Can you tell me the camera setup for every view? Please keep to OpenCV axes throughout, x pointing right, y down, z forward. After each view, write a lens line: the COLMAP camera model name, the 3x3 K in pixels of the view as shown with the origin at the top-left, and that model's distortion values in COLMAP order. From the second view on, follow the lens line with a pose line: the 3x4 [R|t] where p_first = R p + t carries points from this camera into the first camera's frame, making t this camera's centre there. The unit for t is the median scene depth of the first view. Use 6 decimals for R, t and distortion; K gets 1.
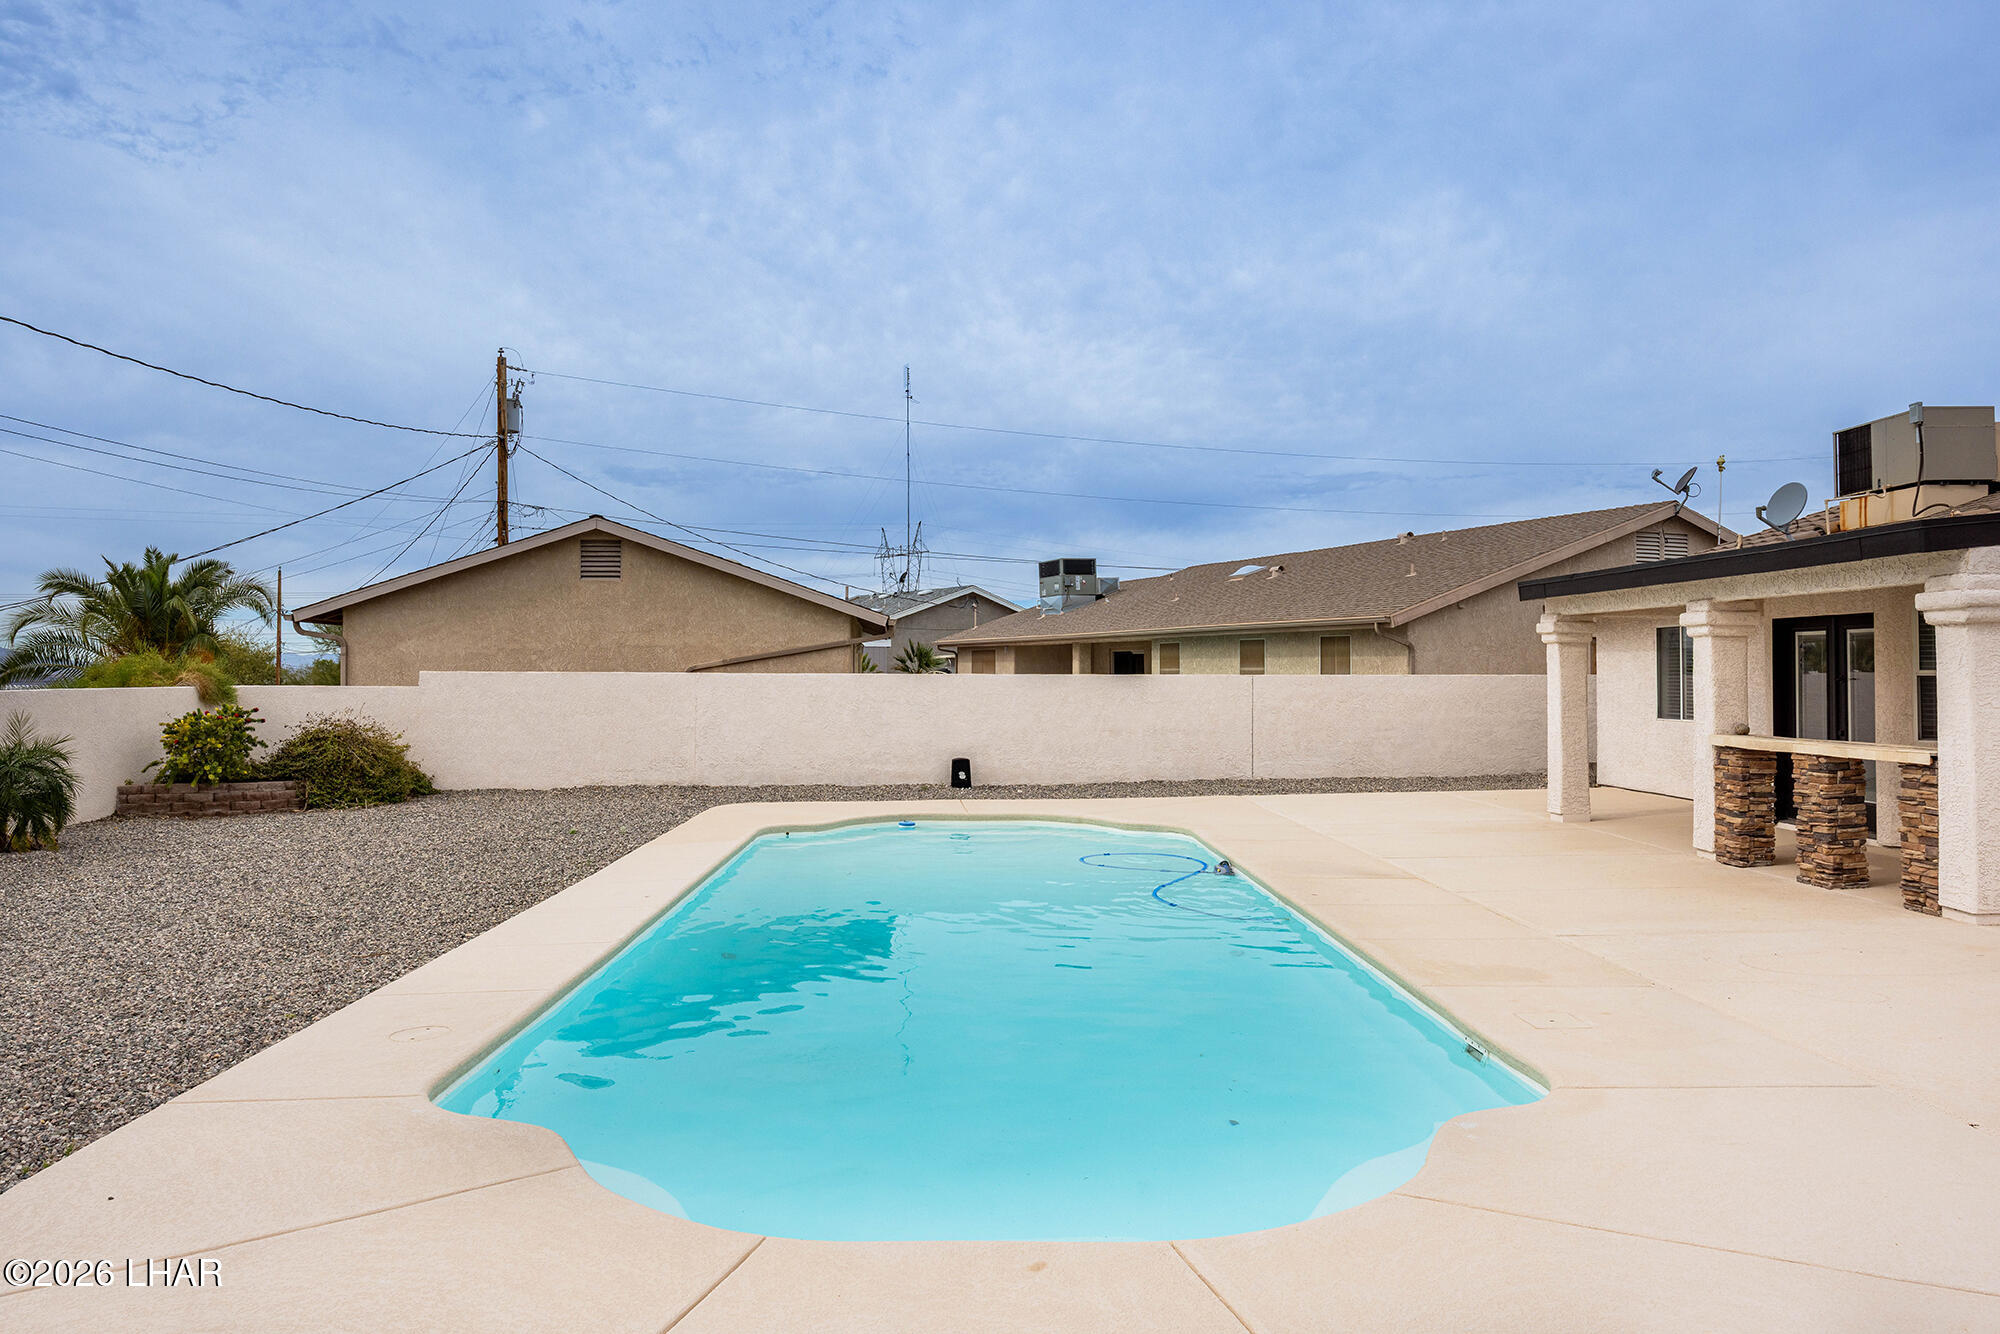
lens RADIAL K [[1382.4, 0, 1000.0], [0, 1382.4, 667.0], [0, 0, 1]] dist [-0.002803, -0.000277]
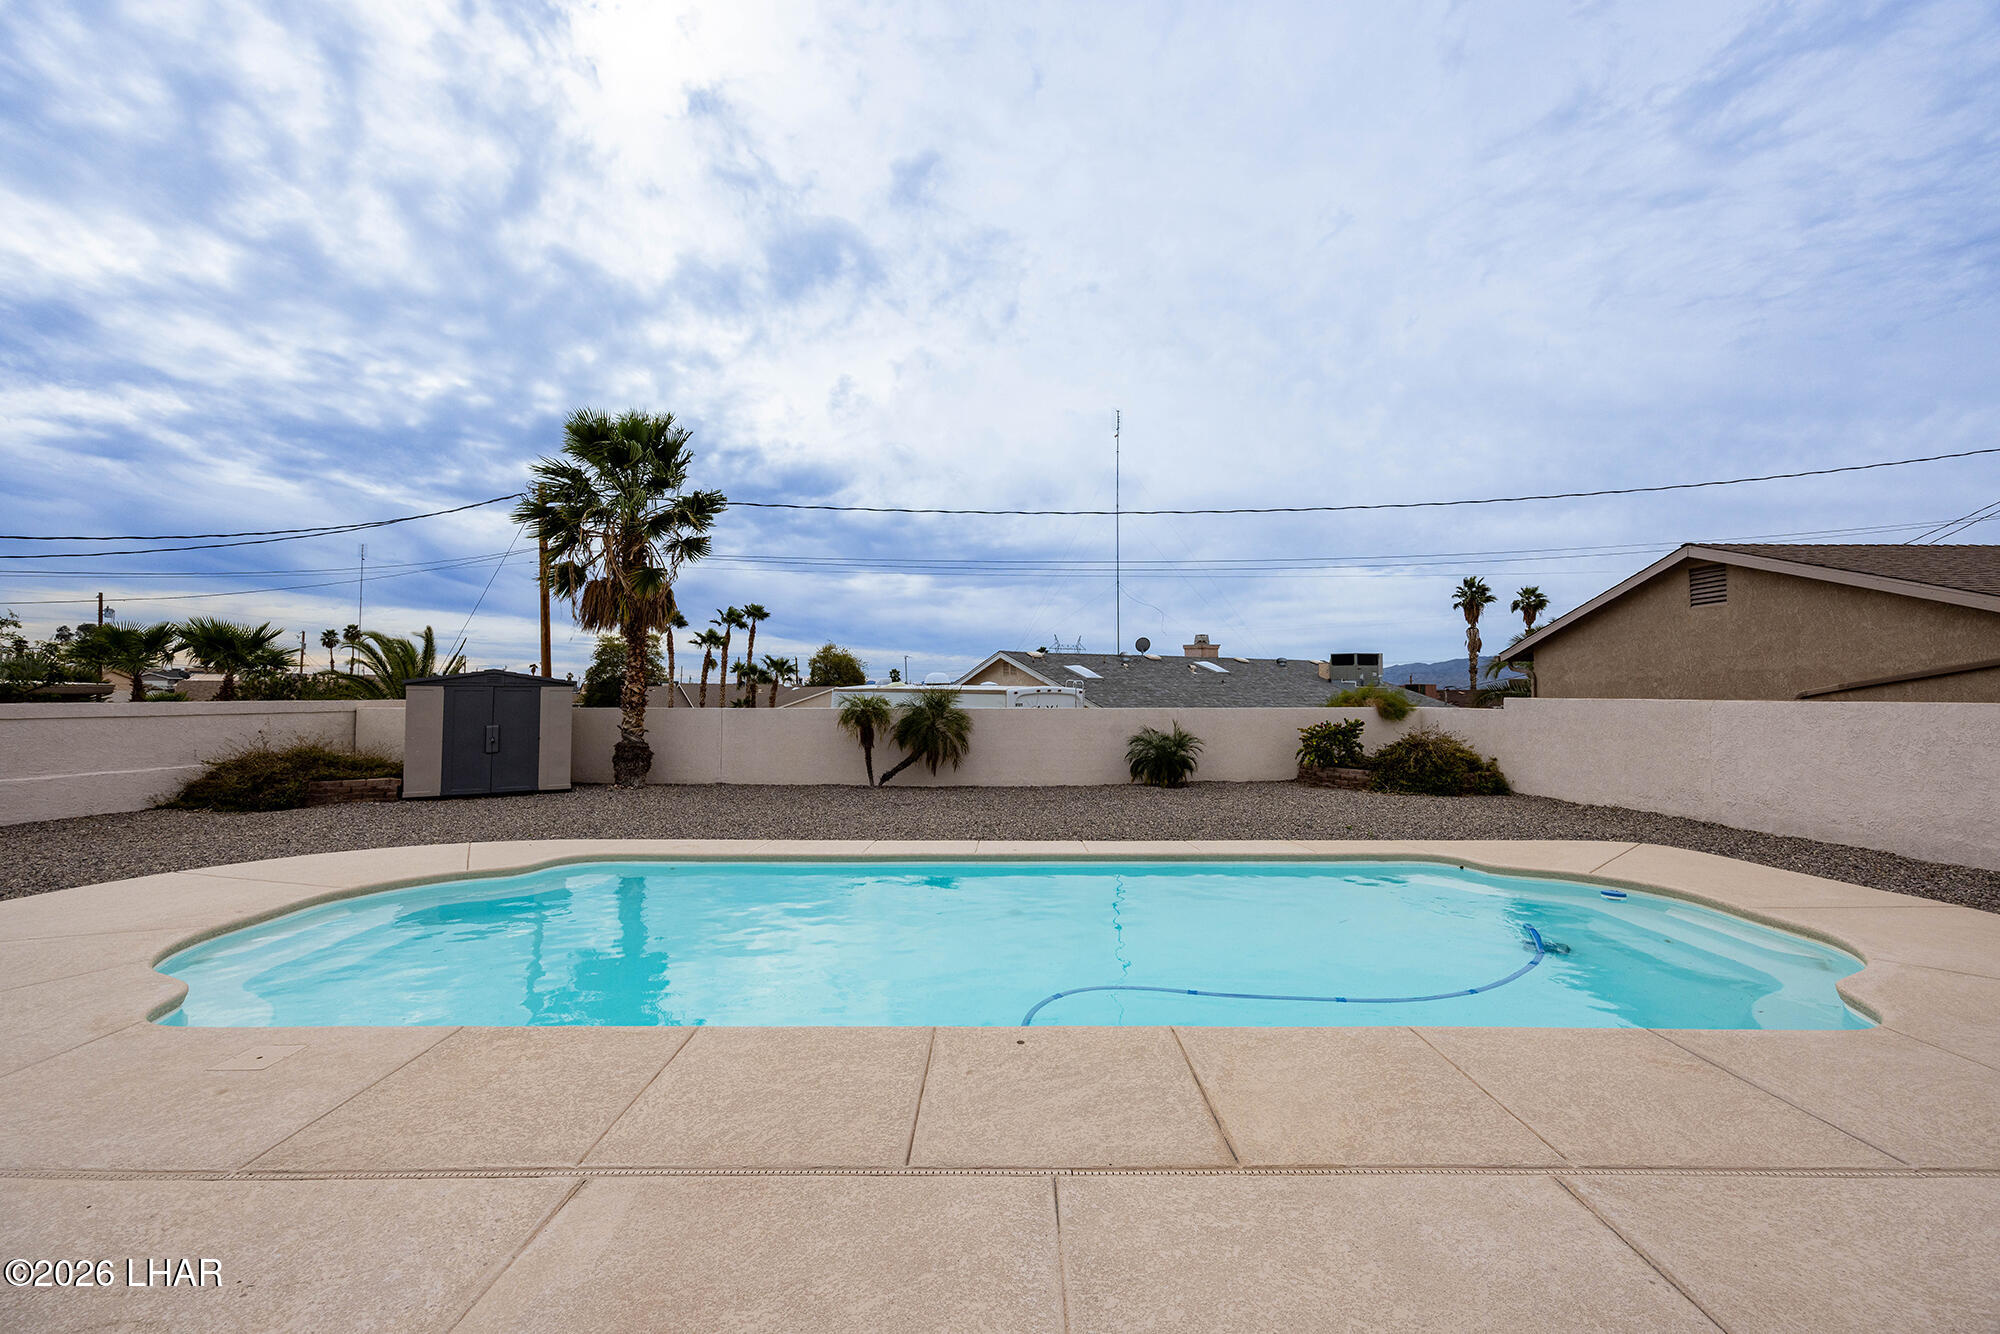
lens RADIAL K [[820.4, 0, 1000.0], [0, 820.4, 667.0], [0, 0, 1]] dist [-0.000933, -0.000061]
pose [[-0.038156, -0.033024, -0.998726, 0.336026], [0.003218, 0.999445, -0.033171, -0.001111], [0.999267, -0.004479, -0.038029, 0.541458]]
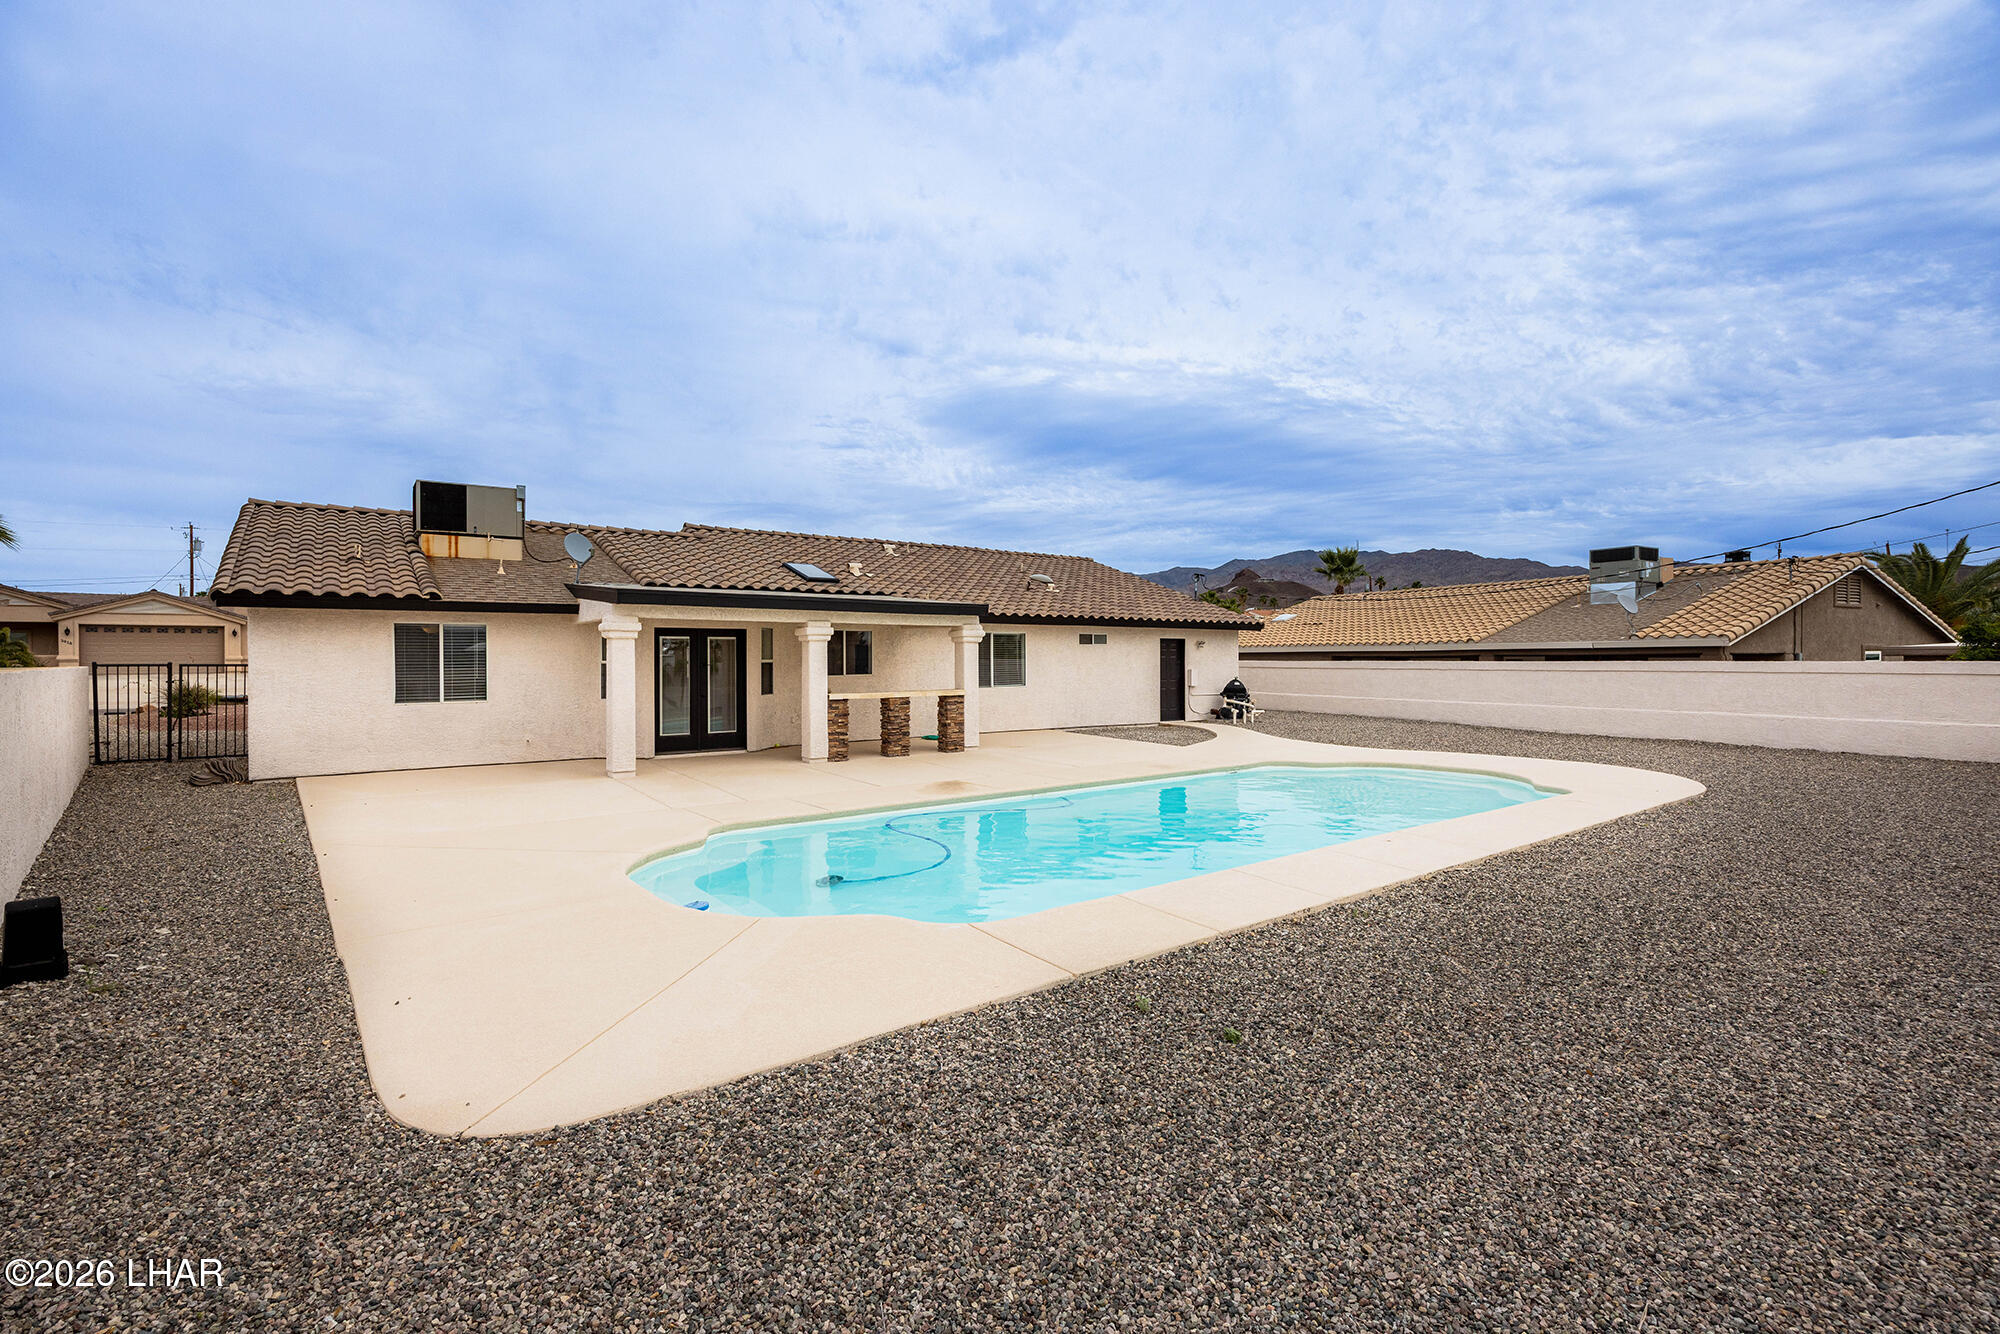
lens RADIAL K [[850.1, 0, 999.8], [0, 850.1, 687.8], [0, 0, 1]] dist [-0.049409, 0.000066]
pose [[-0.568772, -0.023158, 0.822169, -0.334594], [0.001399, 0.999575, 0.029122, 0.005534], [-0.822494, 0.017714, -0.568498, 0.902146]]
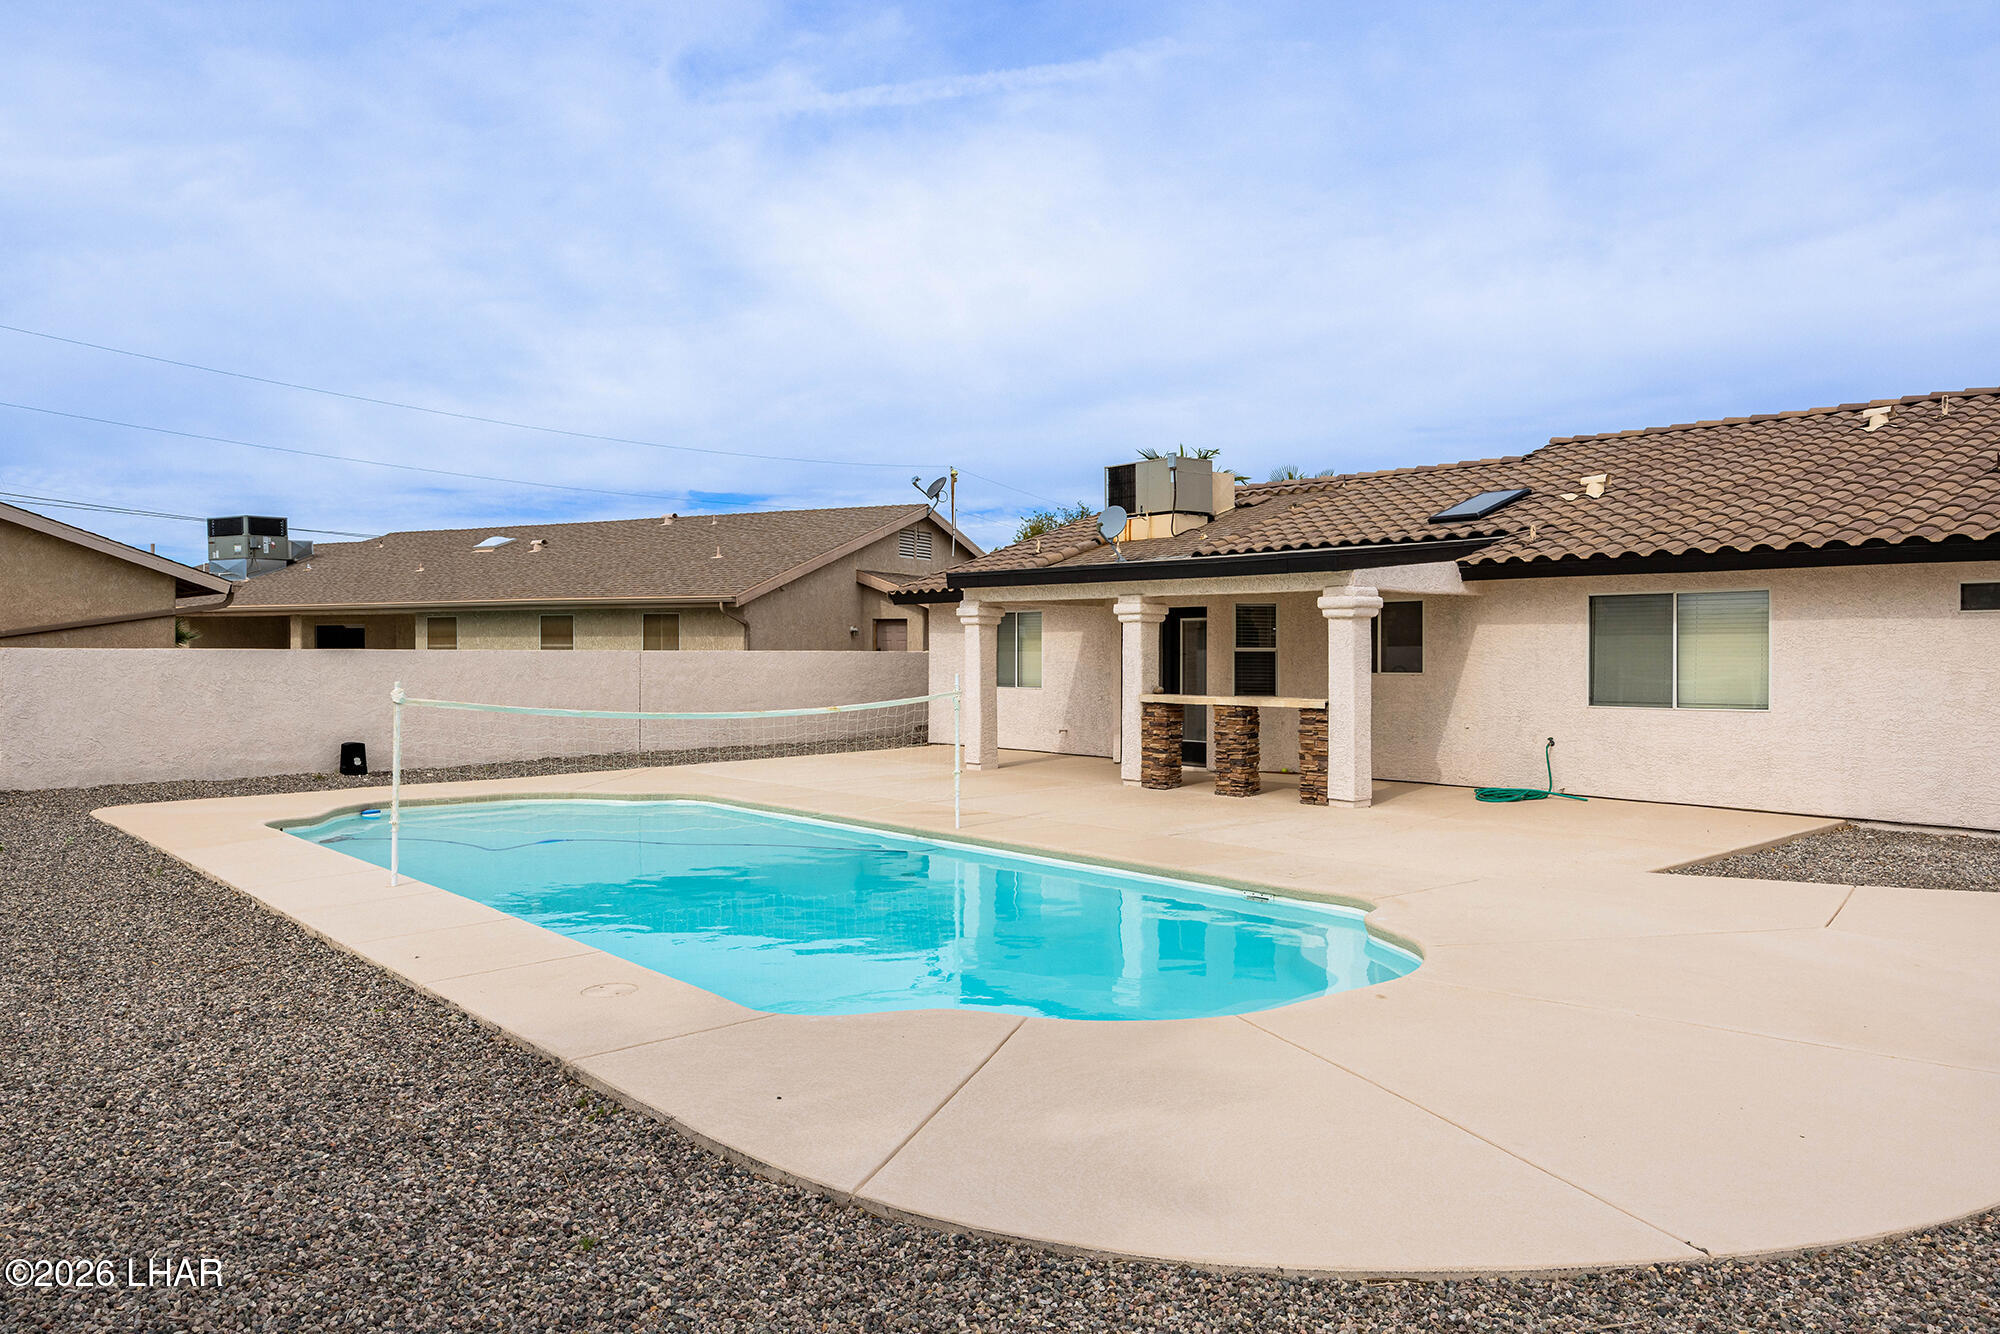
lens RADIAL K [[1435.0, 0, 1052.6], [0, 1435.0, 666.8], [0, 0, 1]] dist [-0.014071, 0.006146]
pose [[0.756722, -0.006853, 0.653701, -0.293286], [-0.003664, 0.999885, 0.014724, 0.000898], [-0.653726, -0.013538, 0.756610, -0.007159]]
